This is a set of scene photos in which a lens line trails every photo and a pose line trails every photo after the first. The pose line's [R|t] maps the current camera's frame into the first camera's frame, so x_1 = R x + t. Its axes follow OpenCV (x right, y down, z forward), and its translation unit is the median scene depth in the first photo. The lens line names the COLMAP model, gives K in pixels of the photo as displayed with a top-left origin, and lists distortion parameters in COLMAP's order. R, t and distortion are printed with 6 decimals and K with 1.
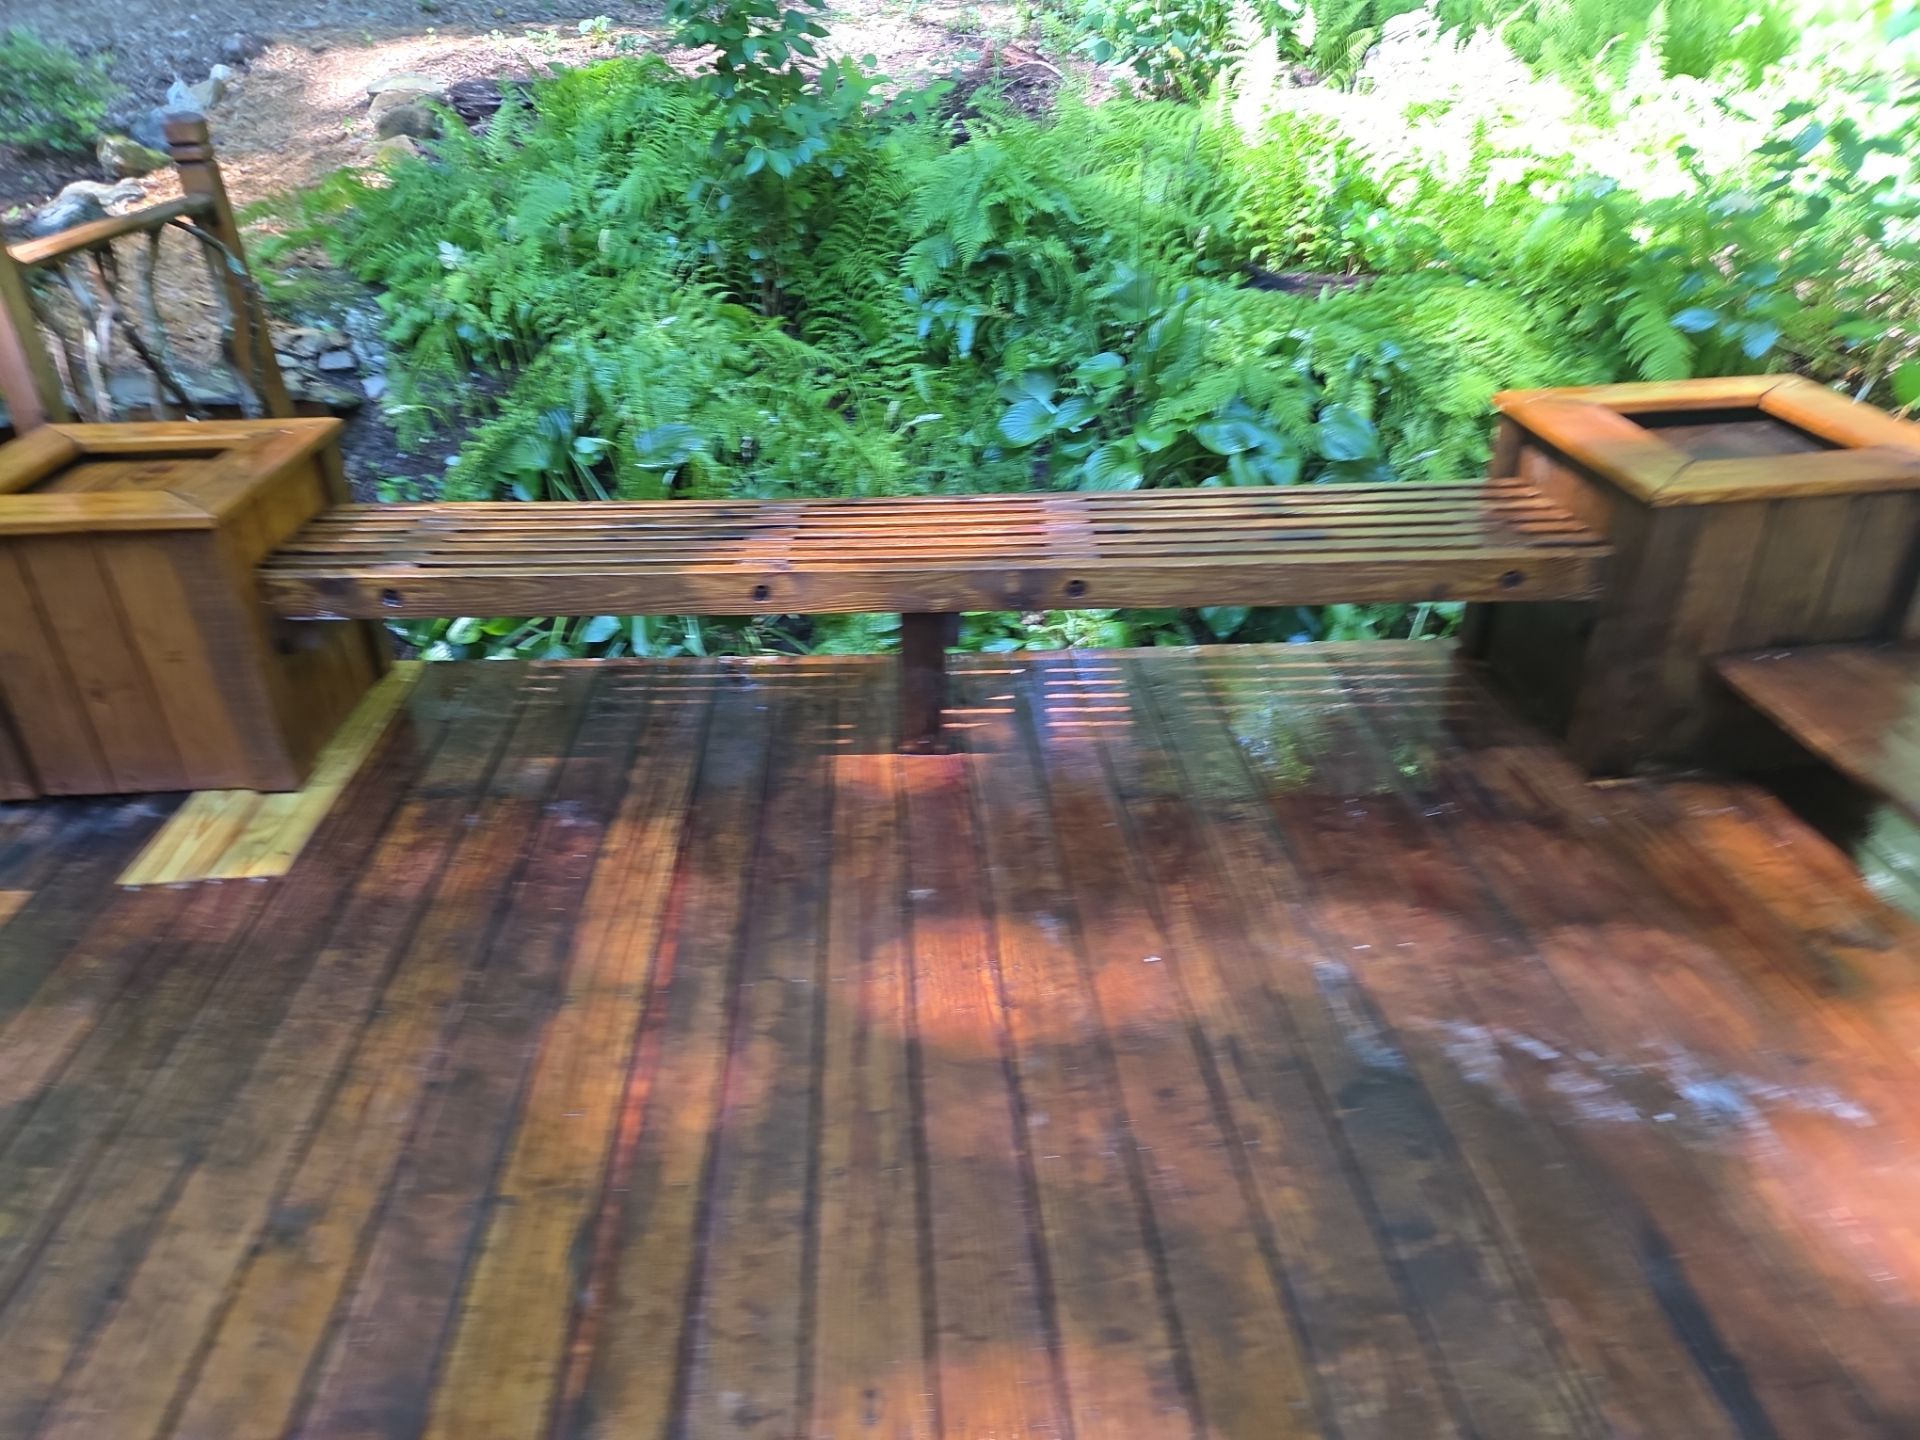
lens RADIAL K [[1296.2, 0, 960.0], [0, 1296.2, 720.0], [0, 0, 1]] dist [0.093503, -0.069818]
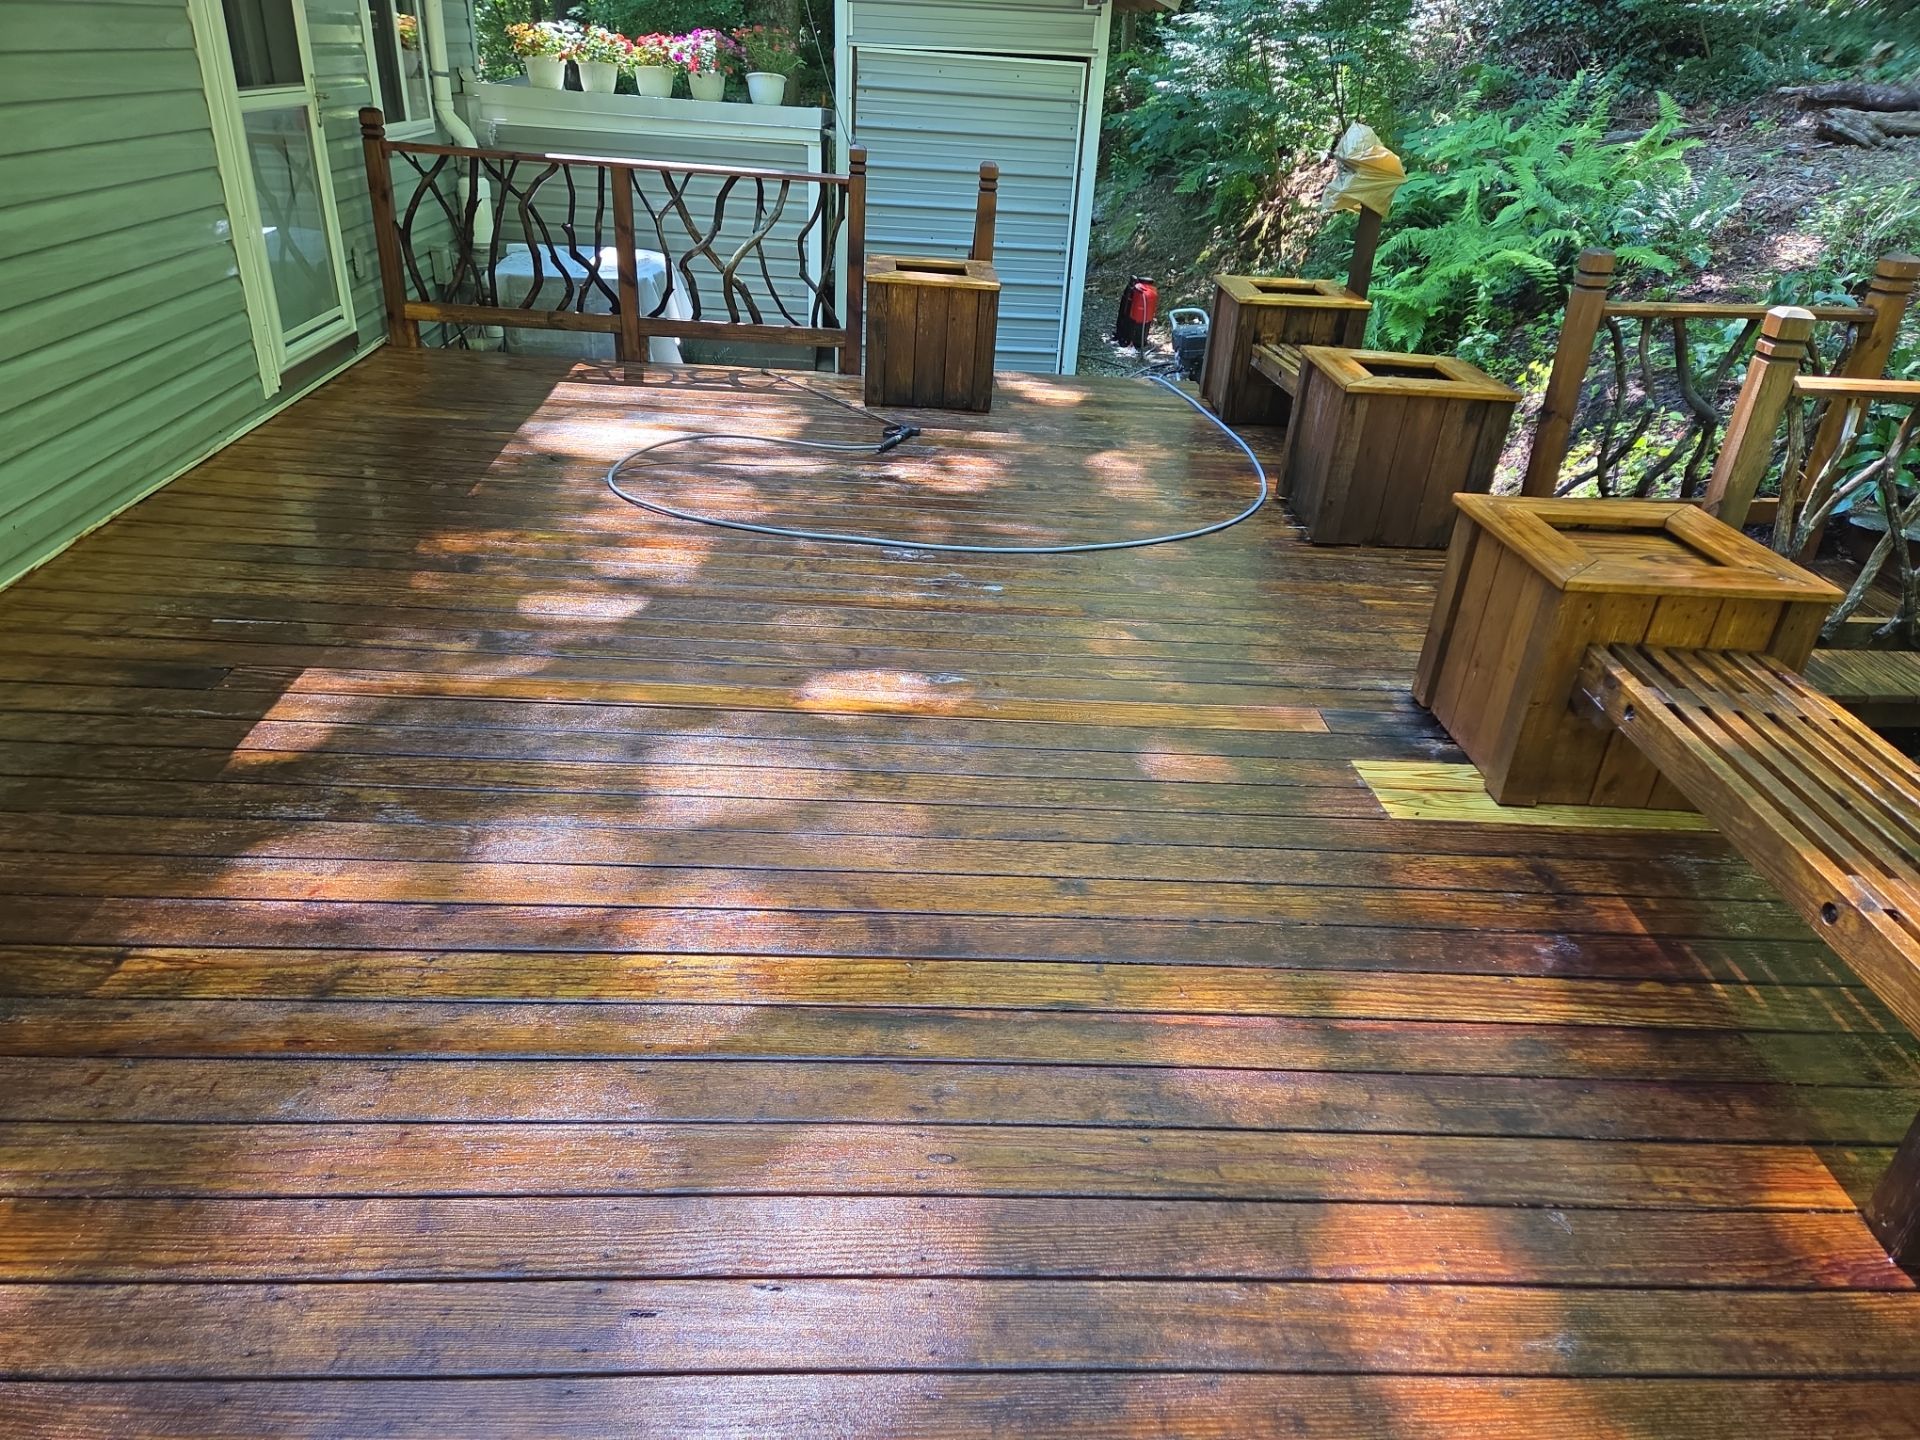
lens RADIAL K [[1296.2, 0, 960.0], [0, 1296.2, 720.0], [0, 0, 1]] dist [0.093503, -0.069818]
pose [[0.017713, 0.486024, -0.873766, 0.302000], [-0.544593, 0.737584, 0.399234, -0.127758], [0.838513, 0.468775, 0.277750, 0.127078]]
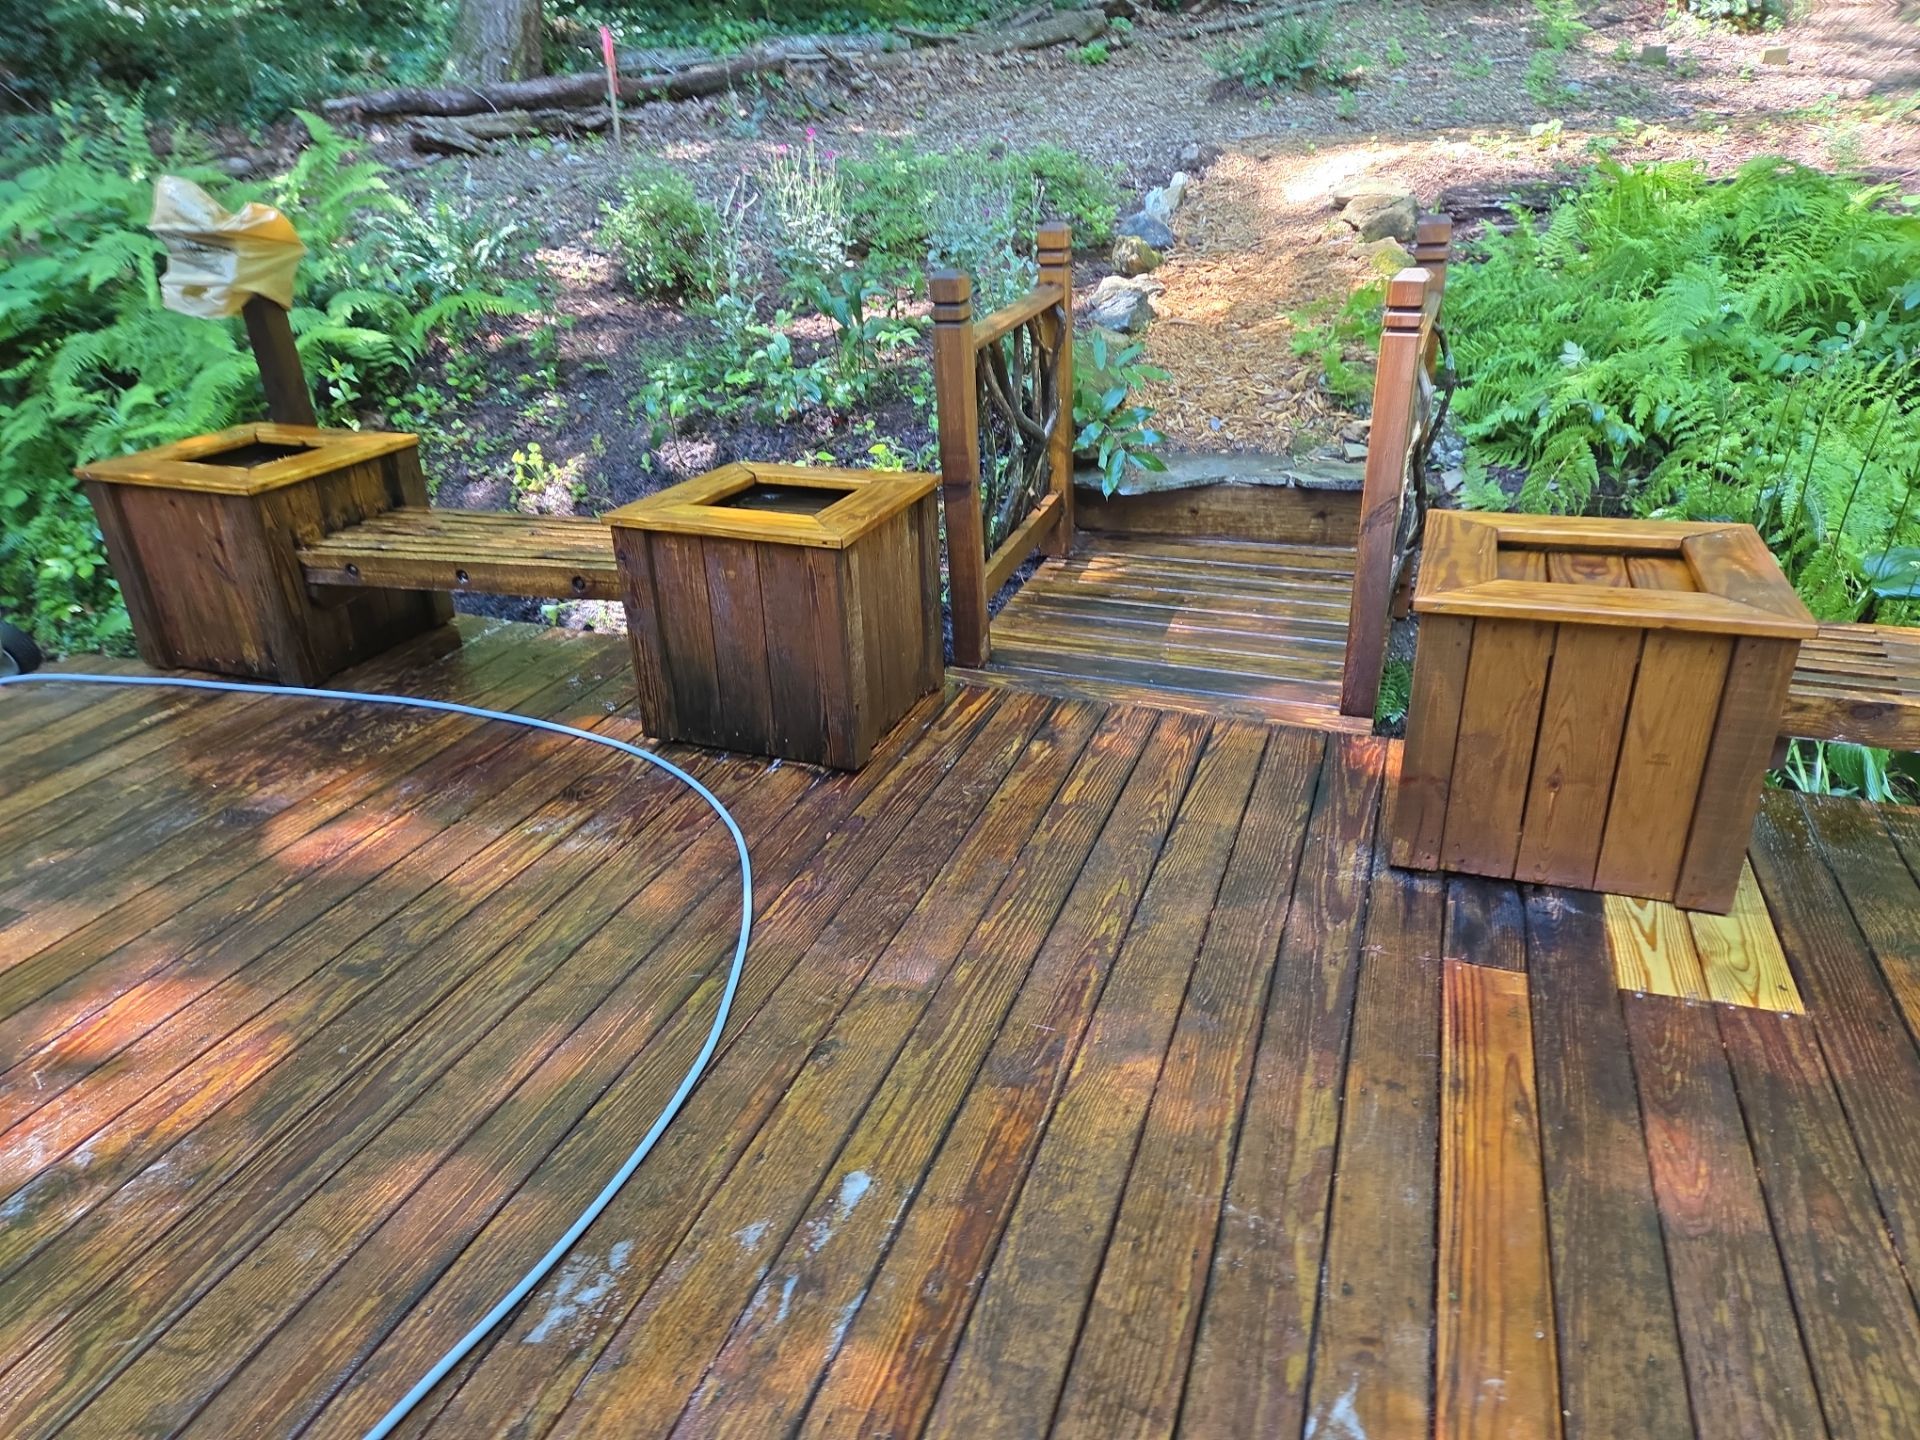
lens RADIAL K [[1296.2, 0, 960.0], [0, 1296.2, 720.0], [0, 0, 1]] dist [0.093503, -0.069818]
pose [[0.933798, 0.146979, -0.326220, -0.427146], [-0.167710, 0.985172, -0.036194, 0.025234], [0.316063, 0.088508, 0.944601, -0.044060]]
